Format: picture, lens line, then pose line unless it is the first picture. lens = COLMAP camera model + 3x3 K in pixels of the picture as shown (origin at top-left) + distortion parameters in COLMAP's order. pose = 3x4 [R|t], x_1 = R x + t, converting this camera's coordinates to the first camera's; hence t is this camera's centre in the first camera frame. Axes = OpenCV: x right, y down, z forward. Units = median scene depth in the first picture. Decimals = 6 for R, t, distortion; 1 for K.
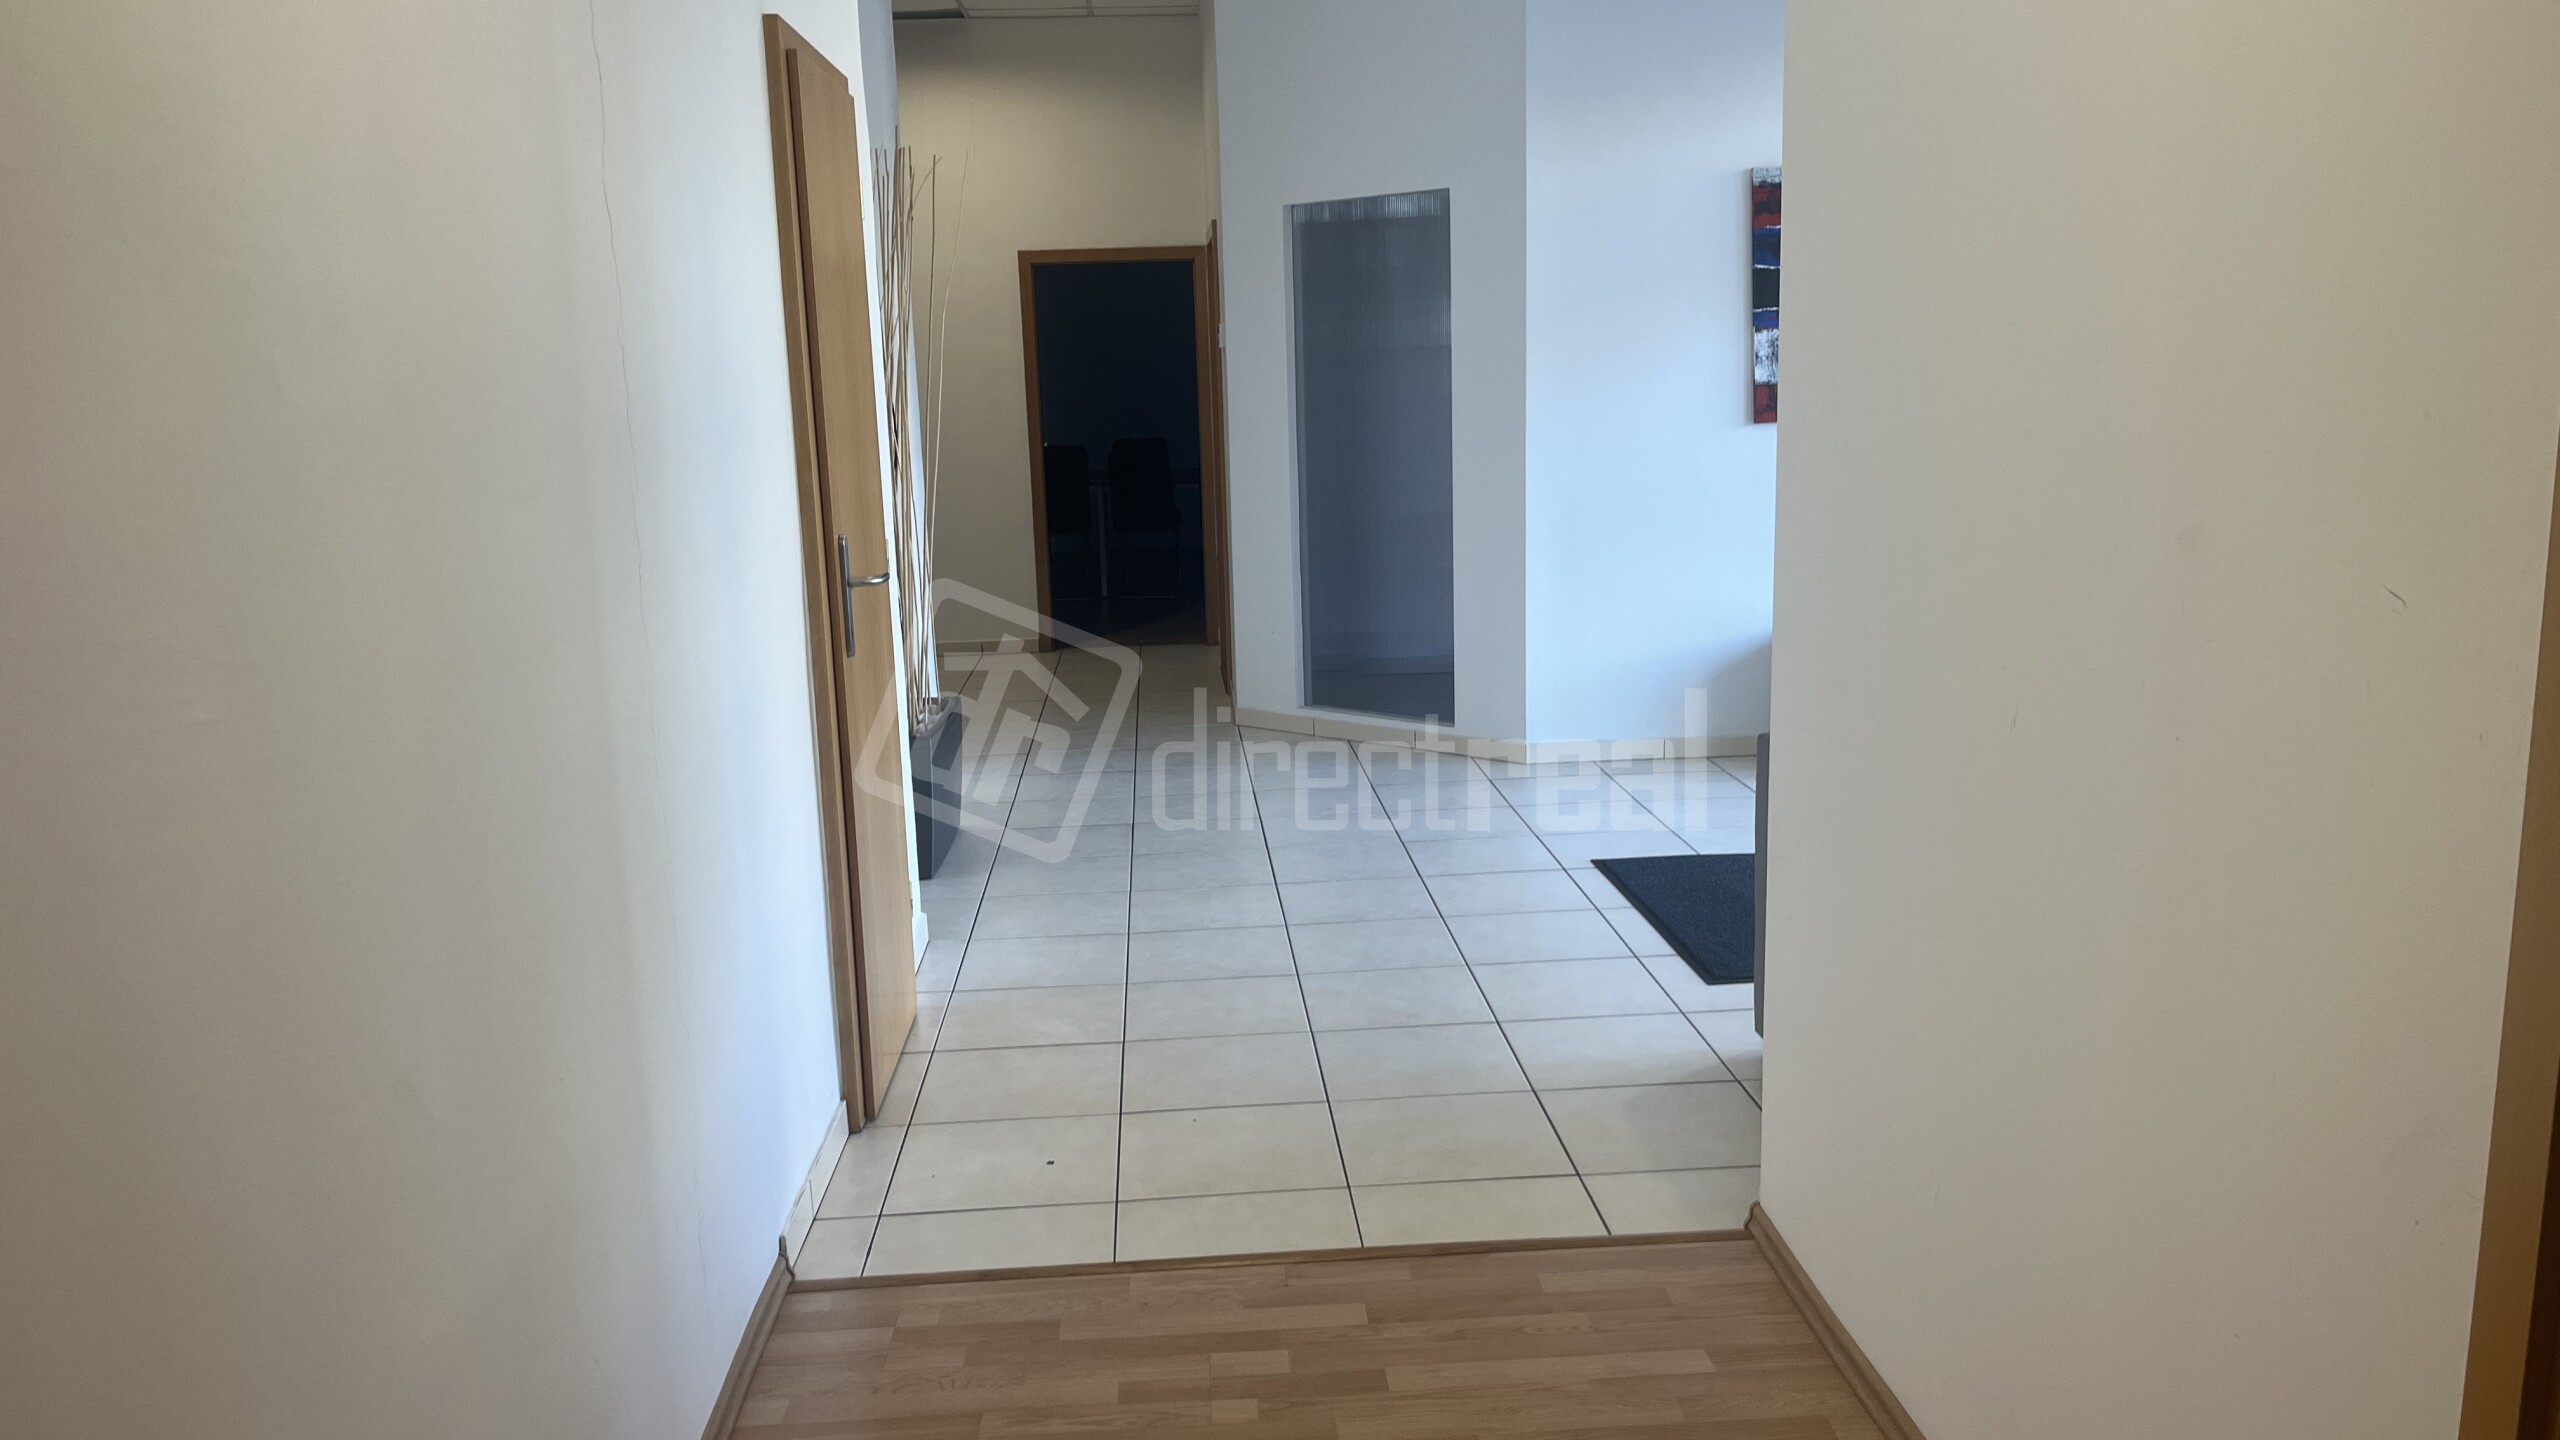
lens RADIAL K [[1940.9, 0, 1279.2], [0, 1940.9, 722.7], [0, 0, 1]] dist [0.015890, -0.000664]
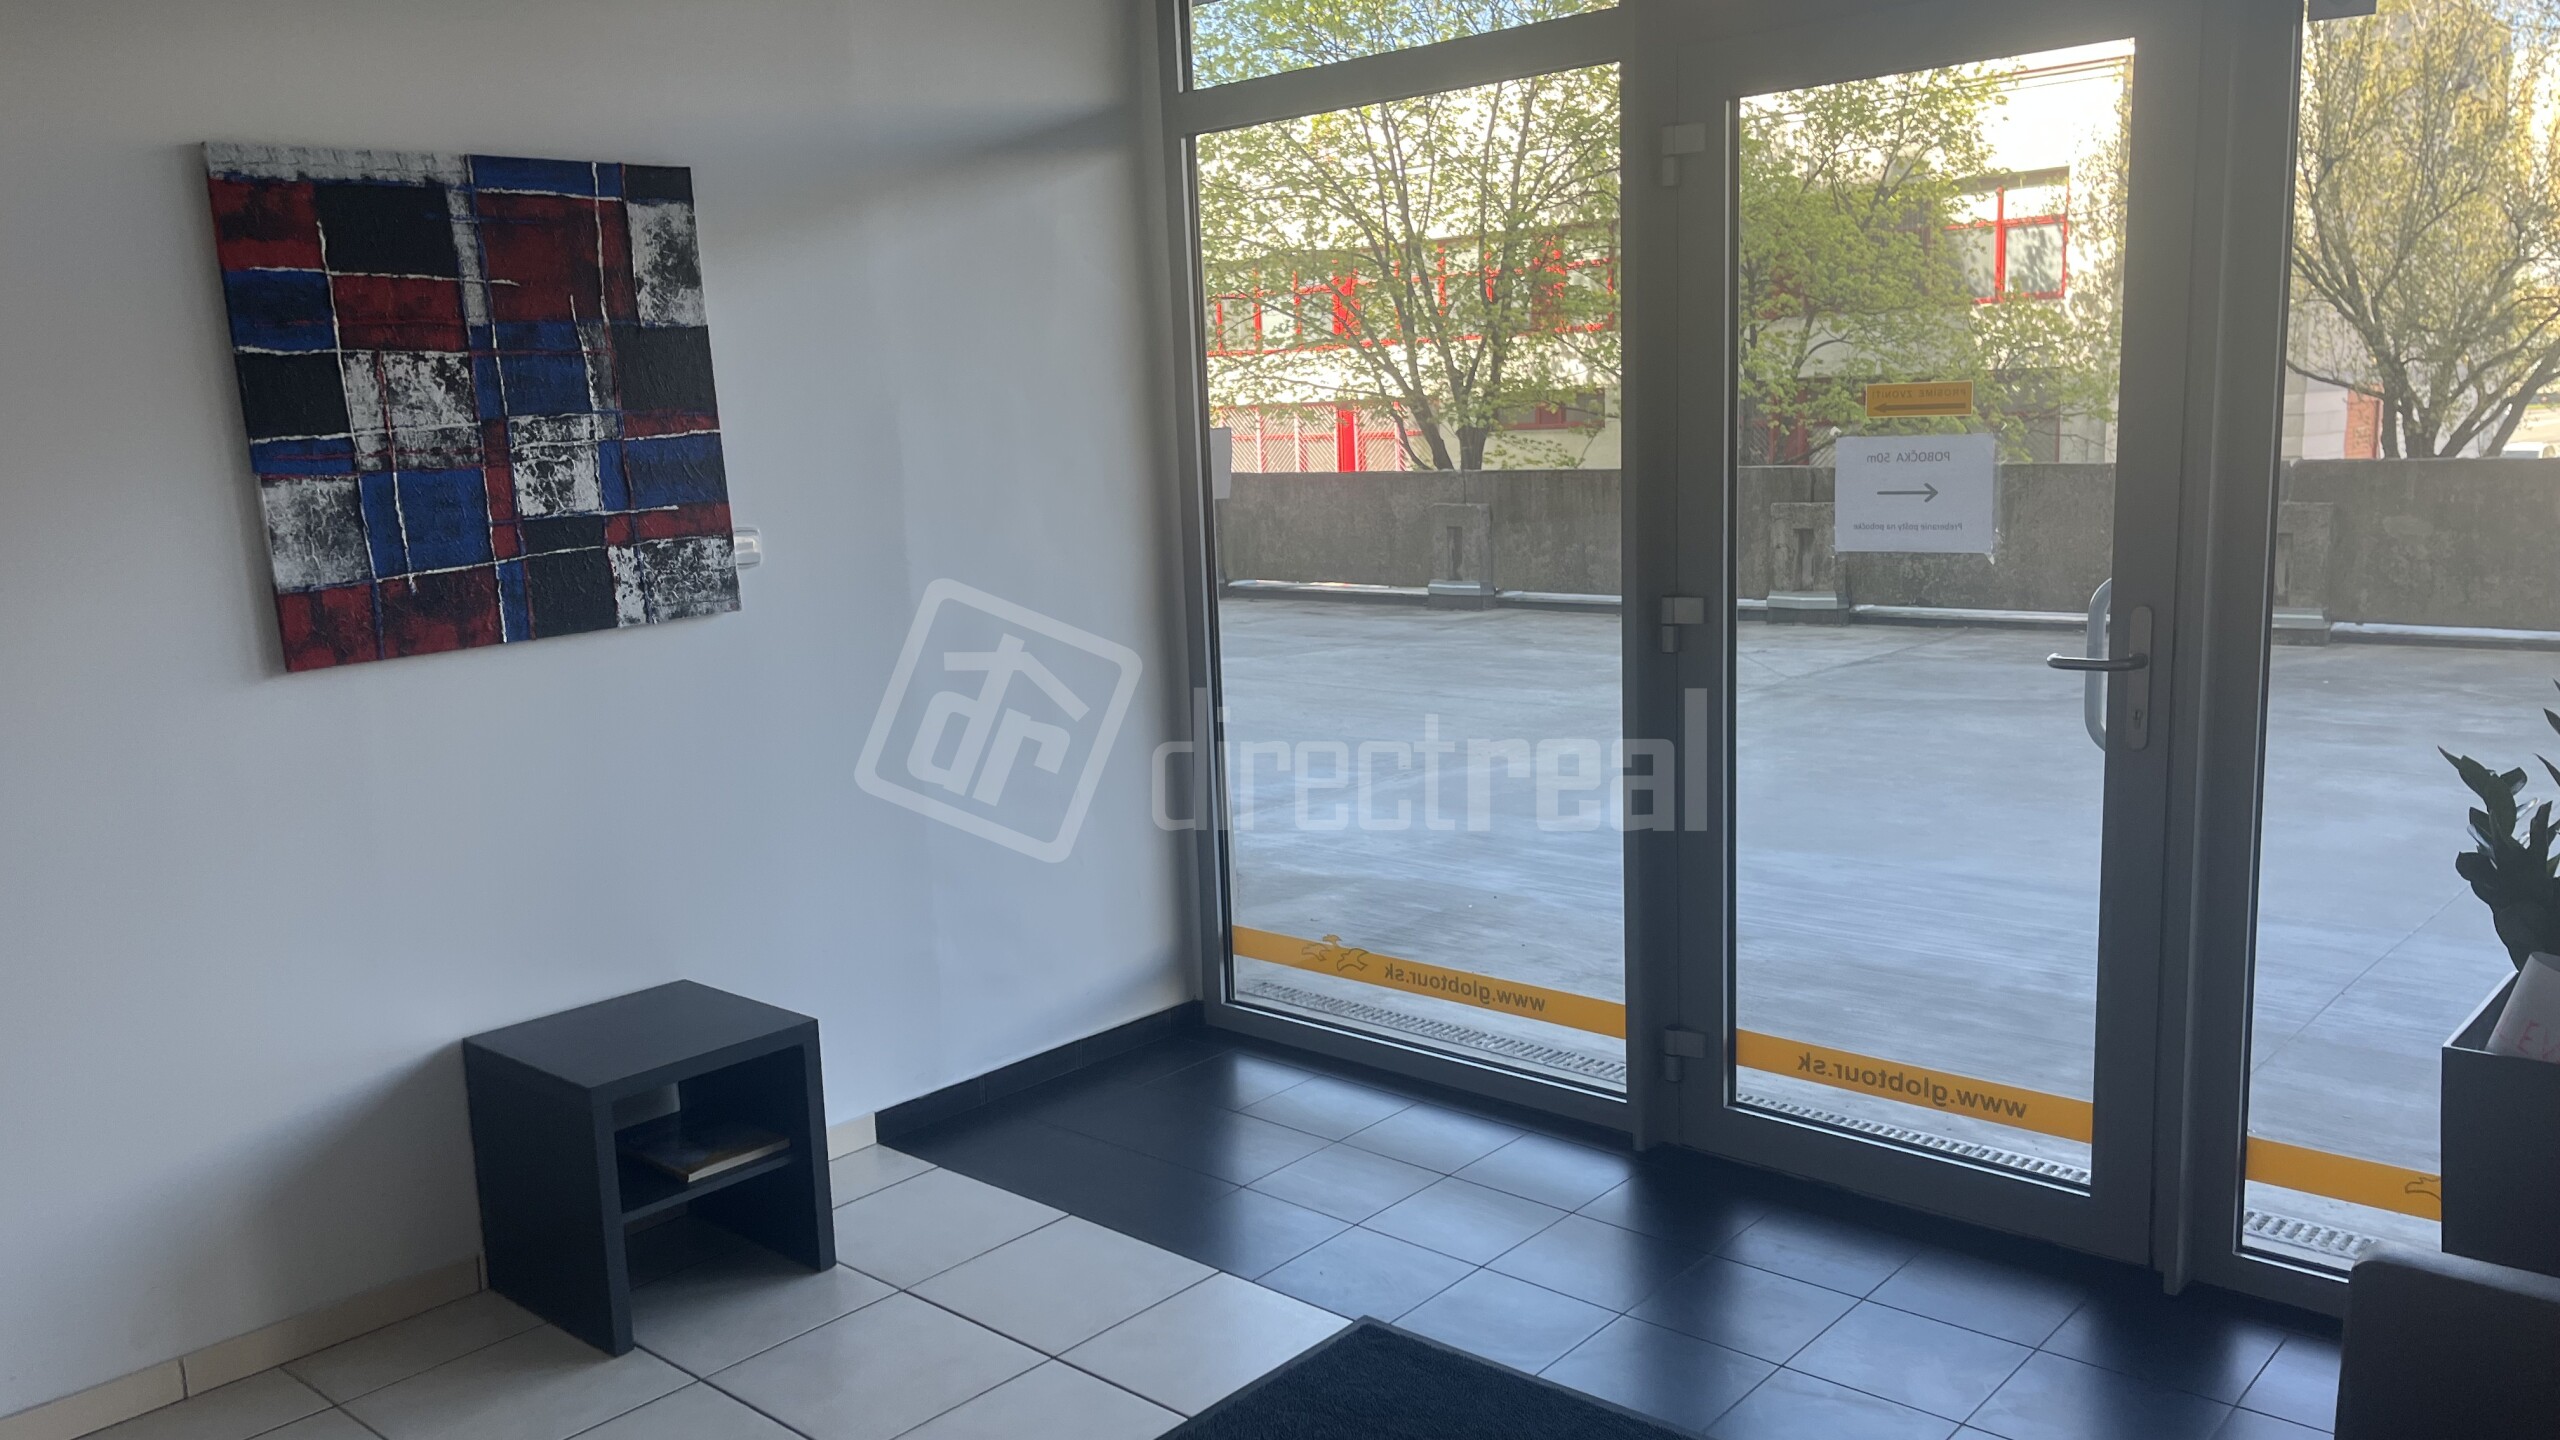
lens RADIAL K [[1940.9, 0, 1277.5], [0, 1940.9, 724.8], [0, 0, 1]] dist [0.015890, -0.000664]
pose [[0.712108, -0.124341, 0.690971, 0.099209], [0.149371, 0.988491, 0.023940, -0.137543], [-0.685996, 0.086163, 0.722486, 0.572656]]
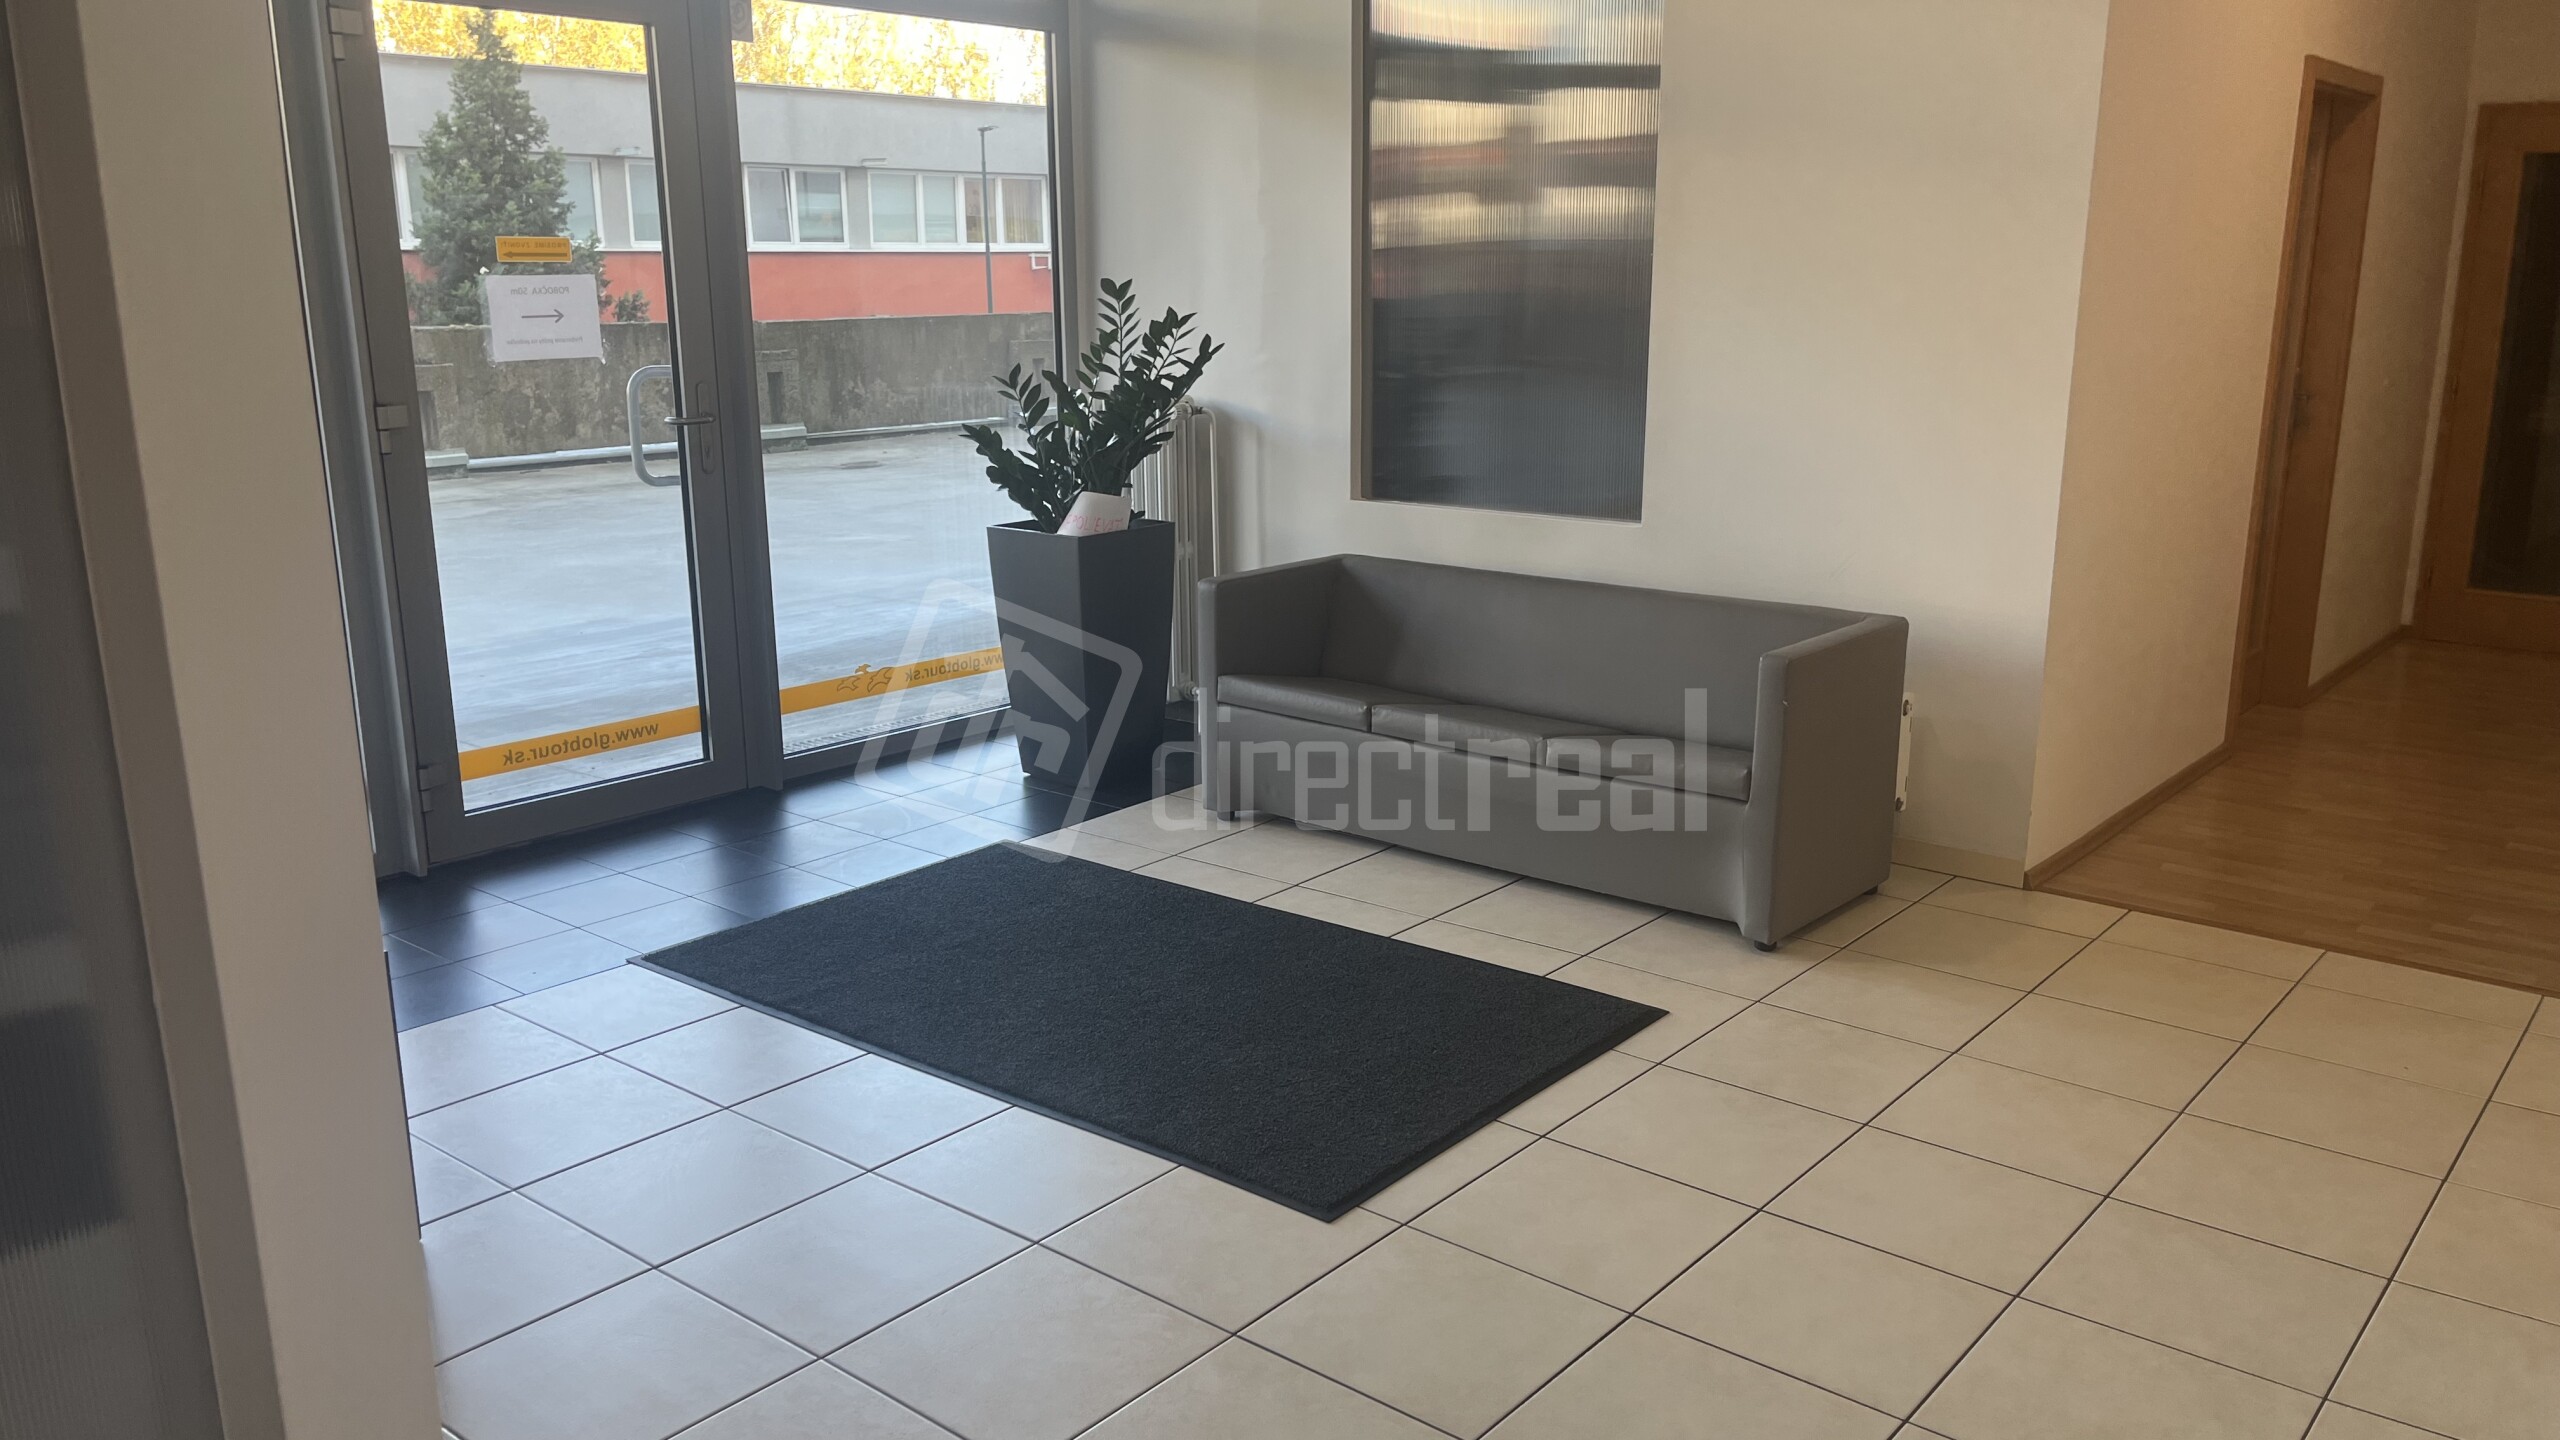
lens RADIAL K [[1940.9, 0, 1280.9], [0, 1940.9, 727.1], [0, 0, 1]] dist [0.015890, -0.000664]
pose [[-0.723413, -0.138519, 0.676377, -0.186502], [0.142745, 0.928492, 0.342822, -0.252889], [-0.675498, 0.344551, -0.651910, 1.326662]]
